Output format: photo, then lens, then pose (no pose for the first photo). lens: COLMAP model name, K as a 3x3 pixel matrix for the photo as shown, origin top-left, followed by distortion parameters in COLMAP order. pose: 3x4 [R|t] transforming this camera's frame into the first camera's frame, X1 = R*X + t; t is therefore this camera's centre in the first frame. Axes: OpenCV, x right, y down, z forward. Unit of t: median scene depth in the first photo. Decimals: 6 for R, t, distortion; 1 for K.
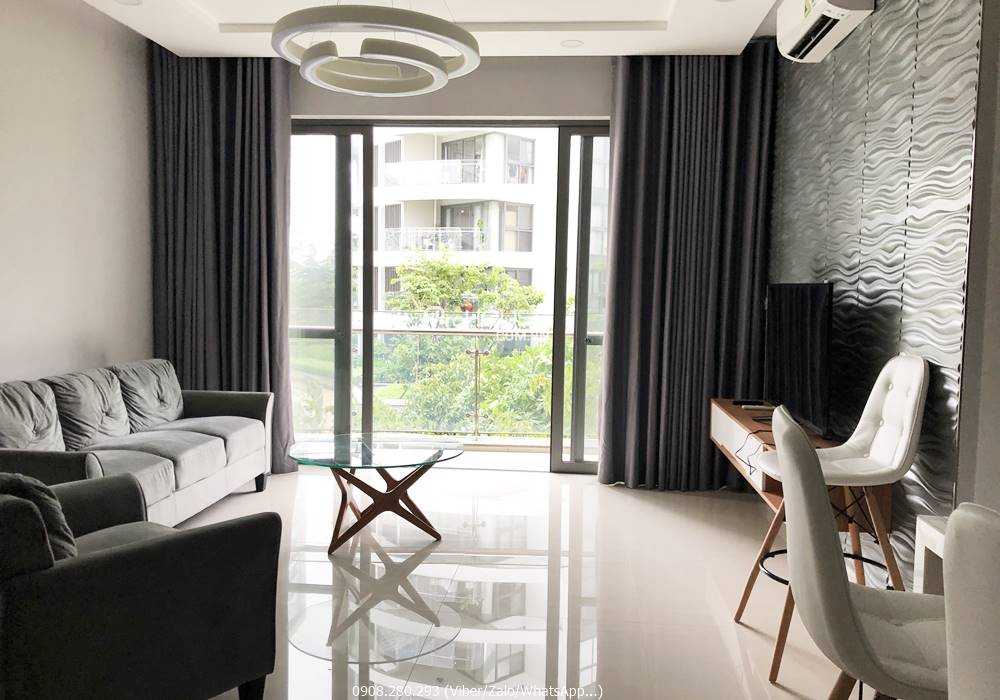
lens RADIAL K [[811.6, 0, 506.5], [0, 811.6, 342.5], [0, 0, 1]] dist [0.047150, -0.058615]
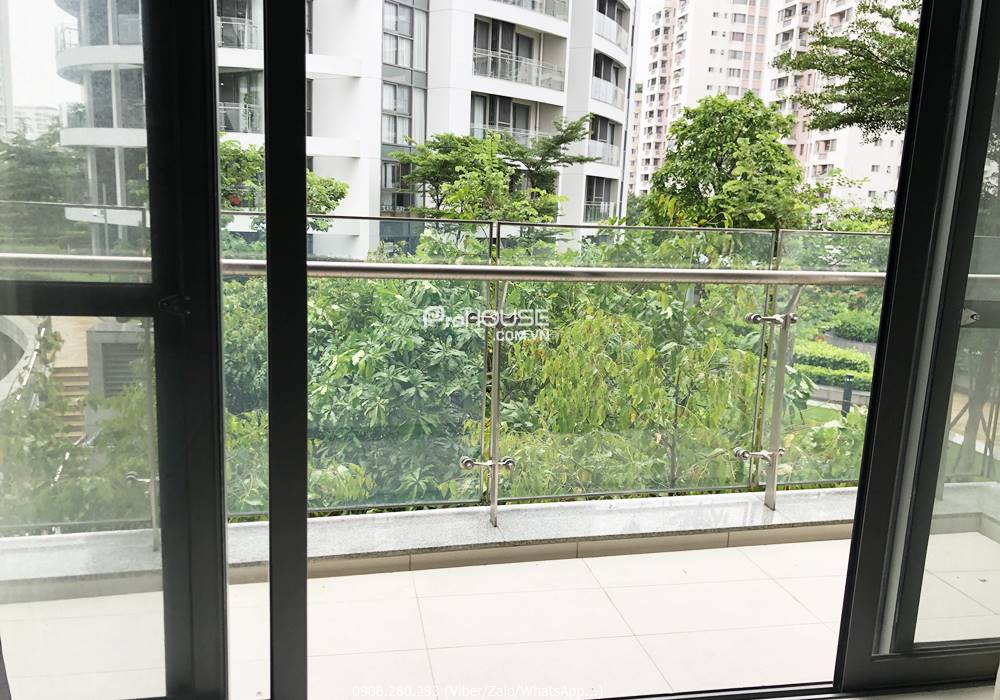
lens RADIAL K [[811.6, 0, 506.5], [0, 811.6, 342.5], [0, 0, 1]] dist [0.047150, -0.058615]
pose [[0.957981, -0.028301, 0.285431, -0.028650], [-0.007914, 0.992134, 0.124932, -0.005833], [-0.286722, -0.121942, 0.950222, 0.110575]]
